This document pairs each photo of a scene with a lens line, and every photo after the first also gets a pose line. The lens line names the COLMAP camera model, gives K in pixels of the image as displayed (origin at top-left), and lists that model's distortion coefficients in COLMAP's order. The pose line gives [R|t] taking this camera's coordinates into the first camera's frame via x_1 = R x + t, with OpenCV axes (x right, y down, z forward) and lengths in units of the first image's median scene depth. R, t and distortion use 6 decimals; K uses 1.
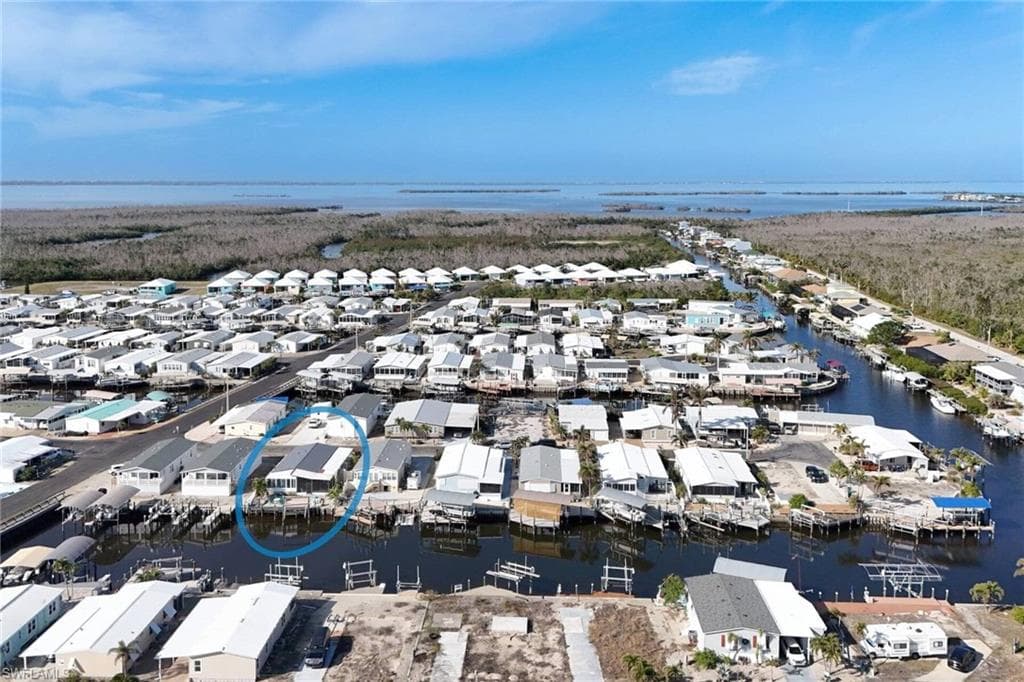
lens RADIAL K [[886.5, 0, 502.1], [0, 886.5, 300.6], [0, 0, 1]] dist [0.100847, -0.125467]
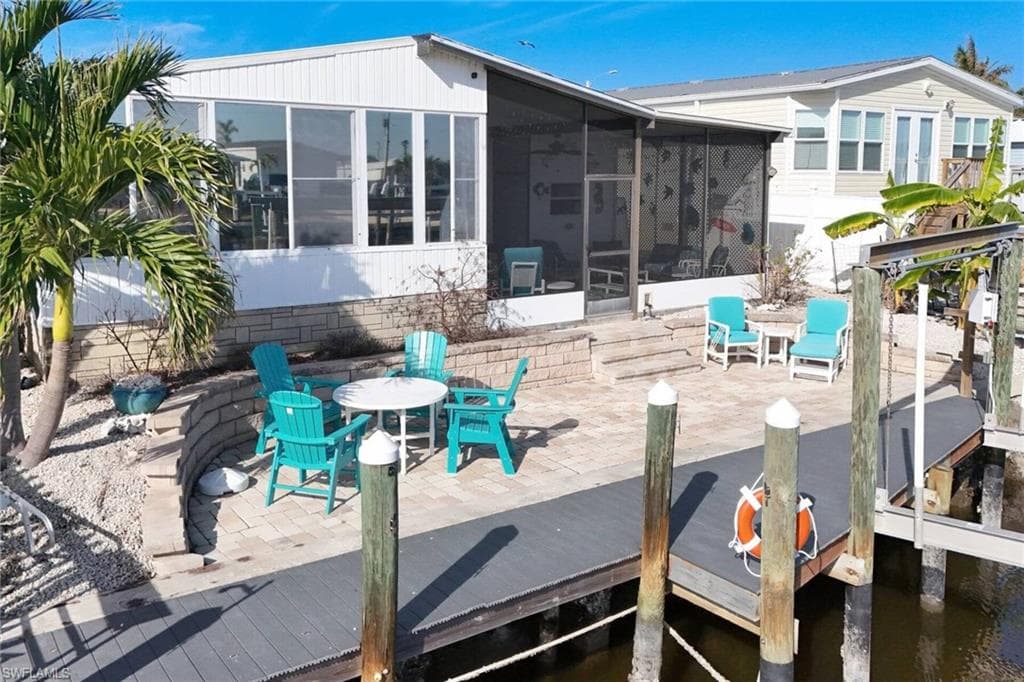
lens RADIAL K [[868.1, 0, 512.0], [0, 868.1, 341.0], [0, 0, 1]] dist [0.096999, -0.117060]
pose [[0.788328, -0.110181, 0.605309, -0.179109], [0.076394, 0.993750, 0.081395, 0.138668], [-0.610494, -0.017924, 0.791818, 0.614105]]
